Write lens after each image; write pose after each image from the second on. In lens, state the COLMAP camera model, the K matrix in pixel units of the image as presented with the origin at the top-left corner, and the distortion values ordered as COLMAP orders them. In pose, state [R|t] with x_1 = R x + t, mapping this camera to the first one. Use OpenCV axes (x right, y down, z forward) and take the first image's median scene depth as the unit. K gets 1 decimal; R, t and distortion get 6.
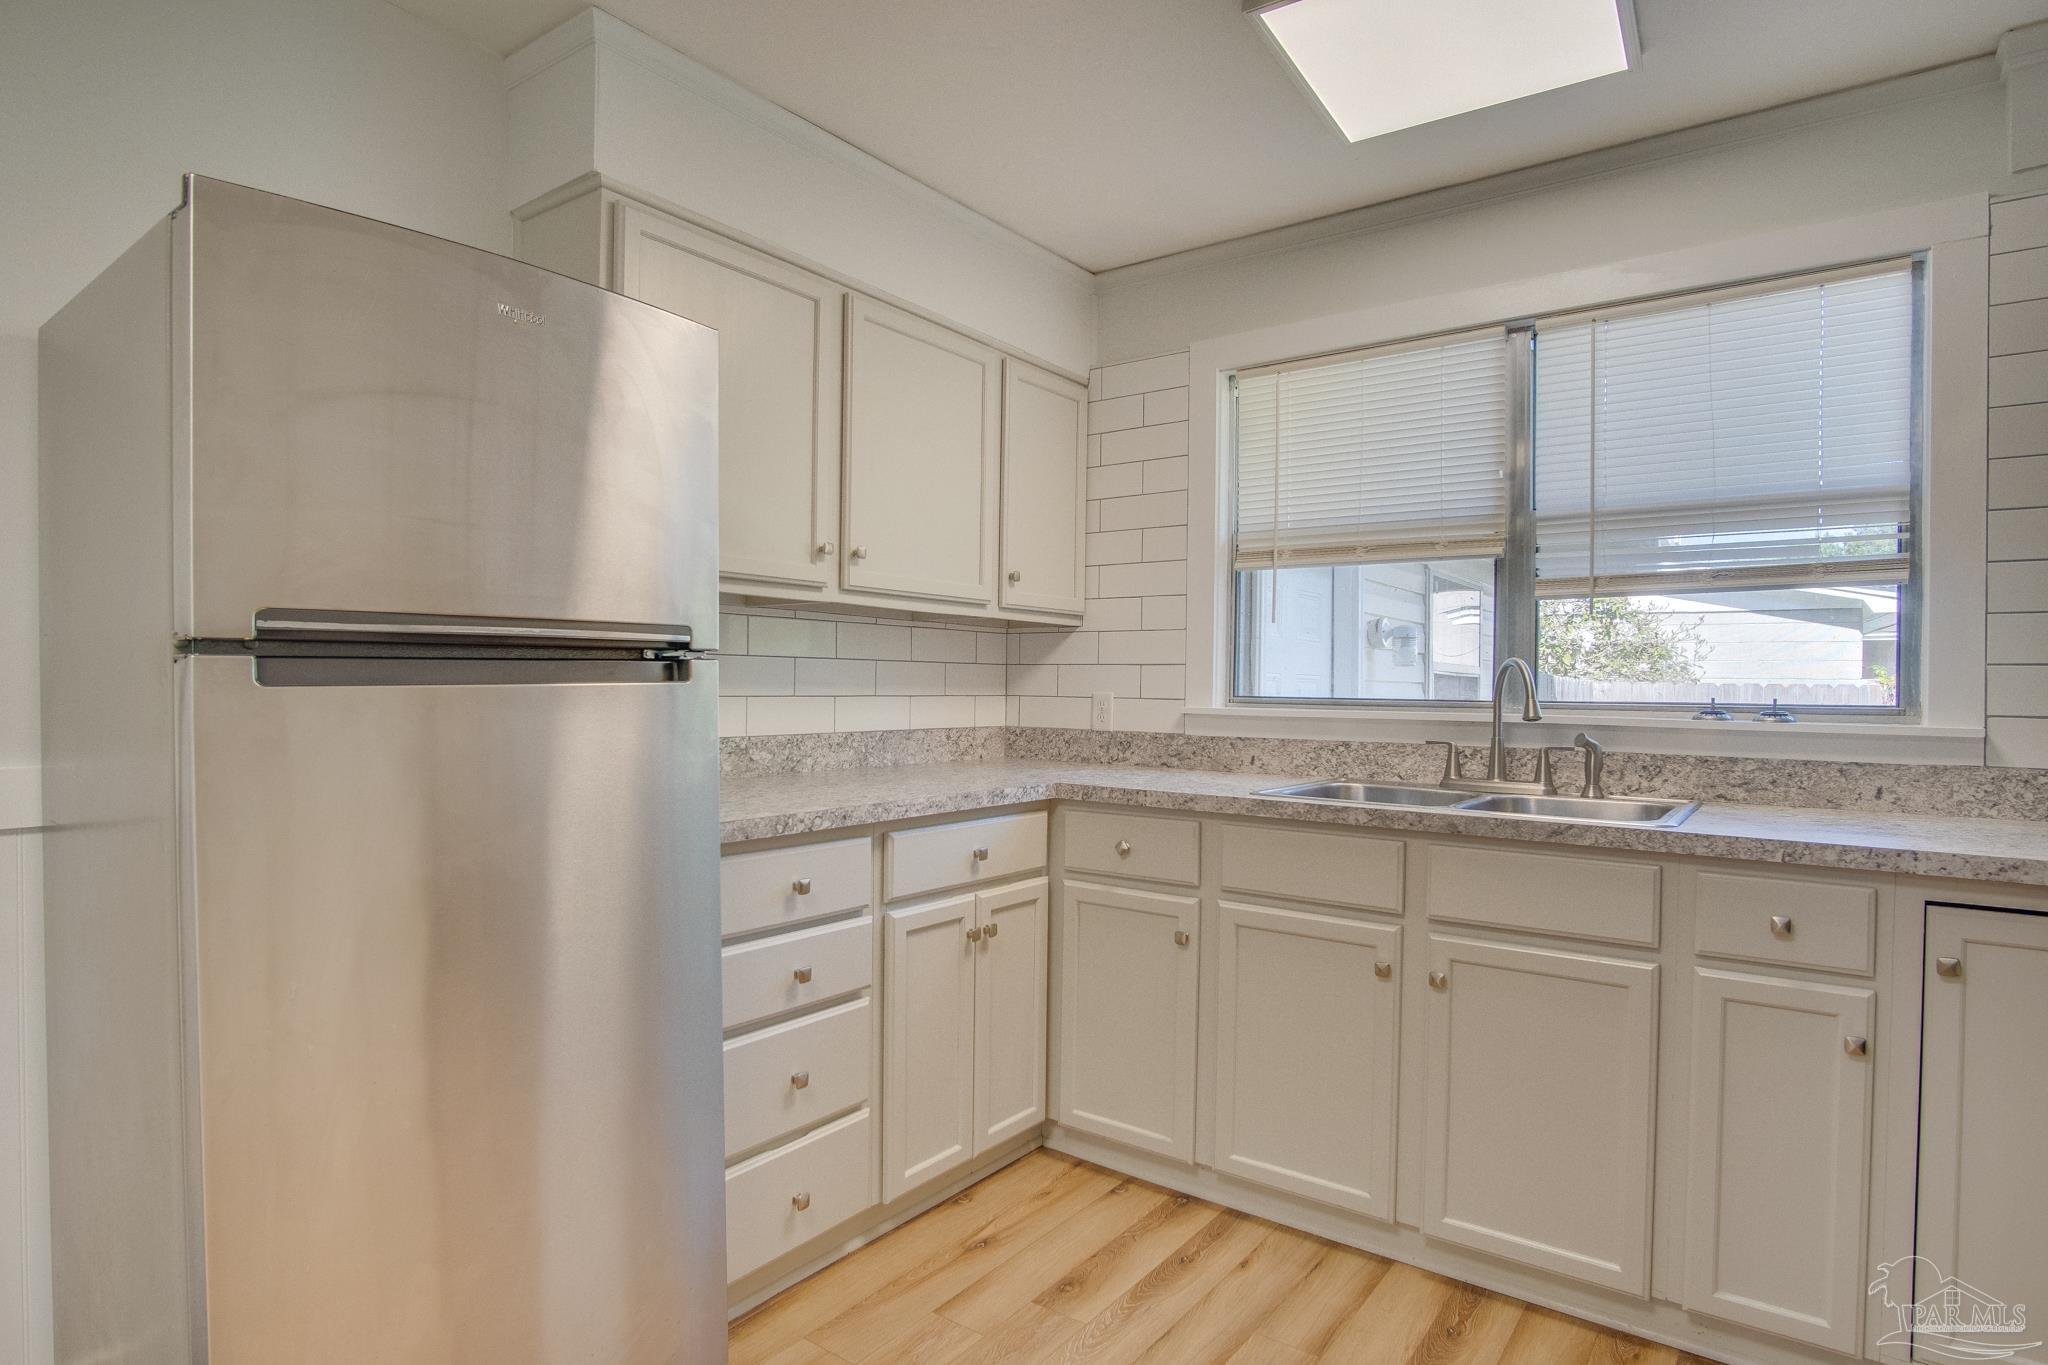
lens RADIAL K [[1092.8, 0, 1027.0], [0, 1092.8, 690.4], [0, 0, 1]] dist [-0.034999, 0.009422]
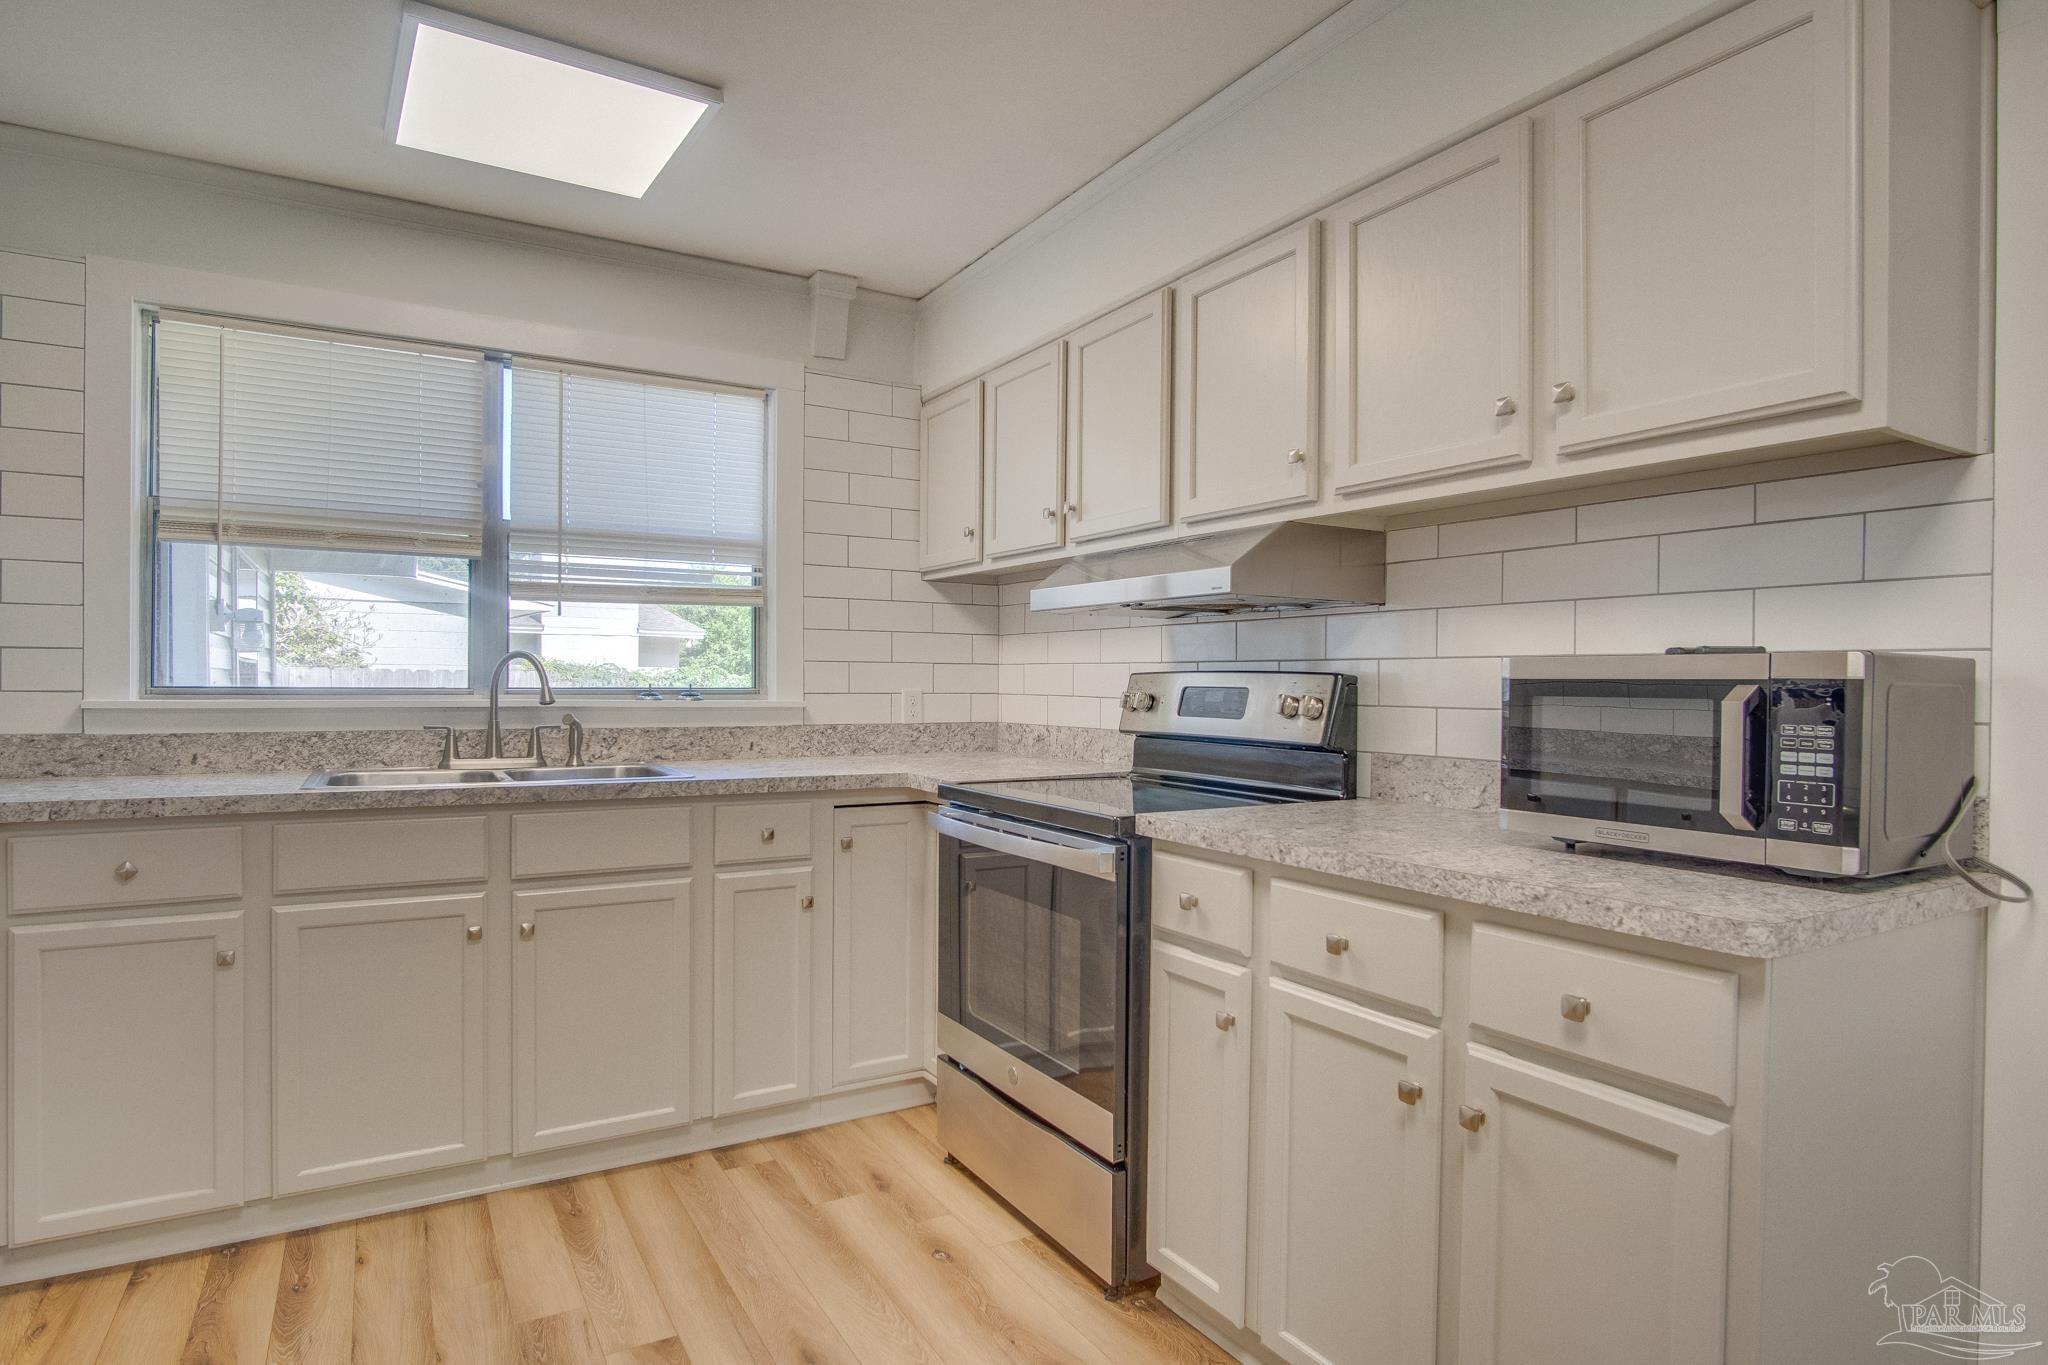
lens RADIAL K [[1092.8, 0, 1022.1], [0, 1092.8, 691.5], [0, 0, 1]] dist [-0.034999, 0.009422]
pose [[0.387805, -0.015823, 0.921606, -0.411998], [0.002003, 0.999865, 0.016324, -0.004261], [-0.921739, -0.004484, 0.387784, 0.058535]]
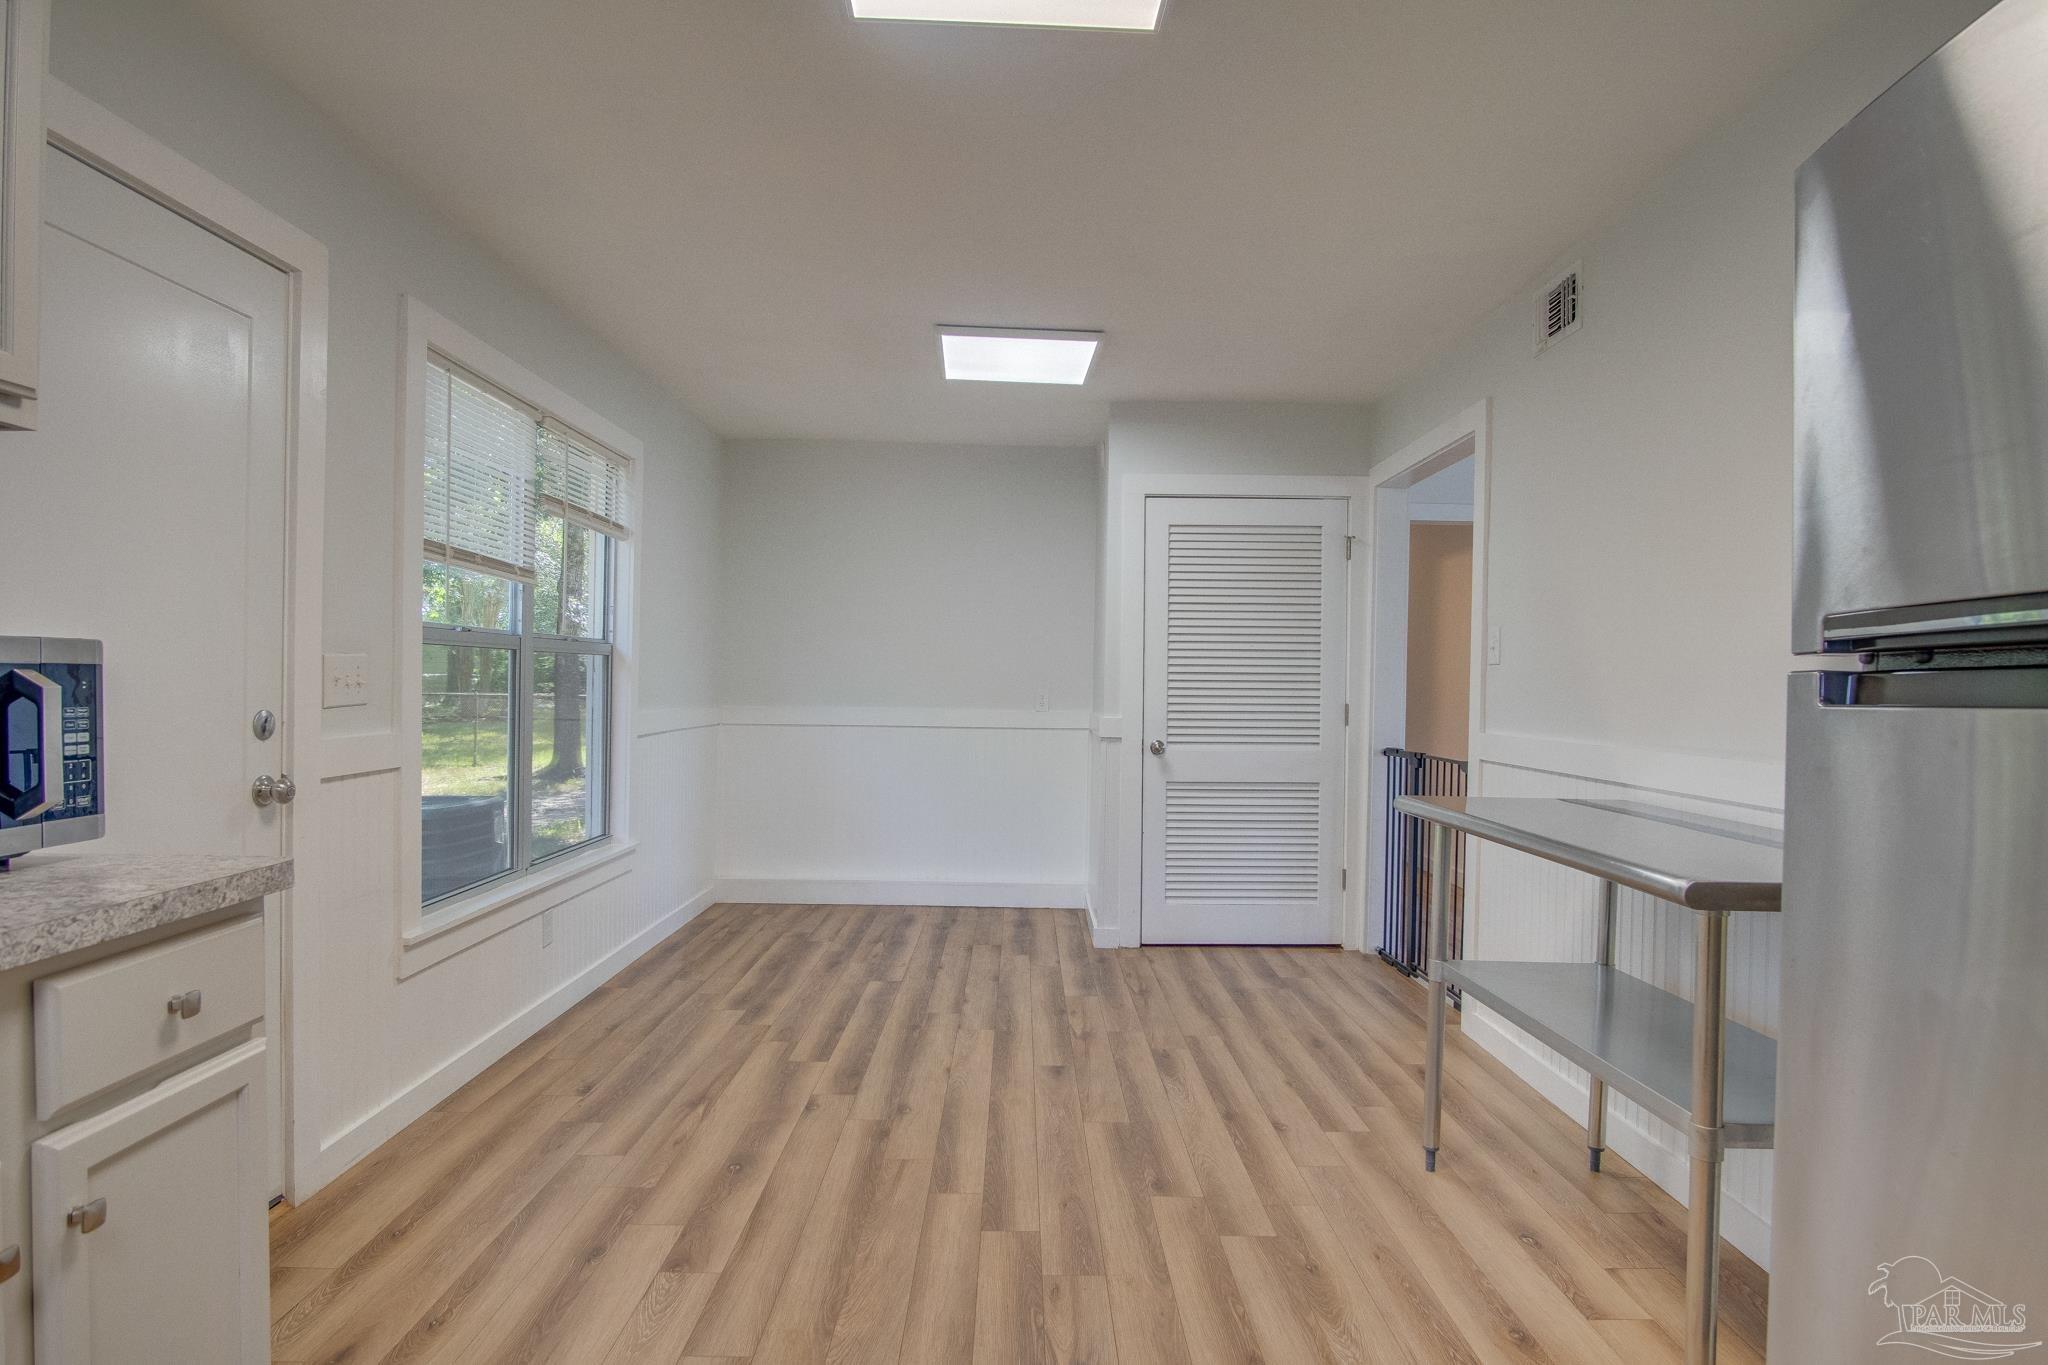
lens RADIAL K [[1092.8, 0, 1021.8], [0, 1092.8, 693.8], [0, 0, 1]] dist [-0.034999, 0.009422]
pose [[-0.802801, -0.013693, -0.596089, 0.163975], [-0.024535, 0.999648, 0.010080, -0.003195], [0.595742, 0.022717, -0.802855, 0.656298]]
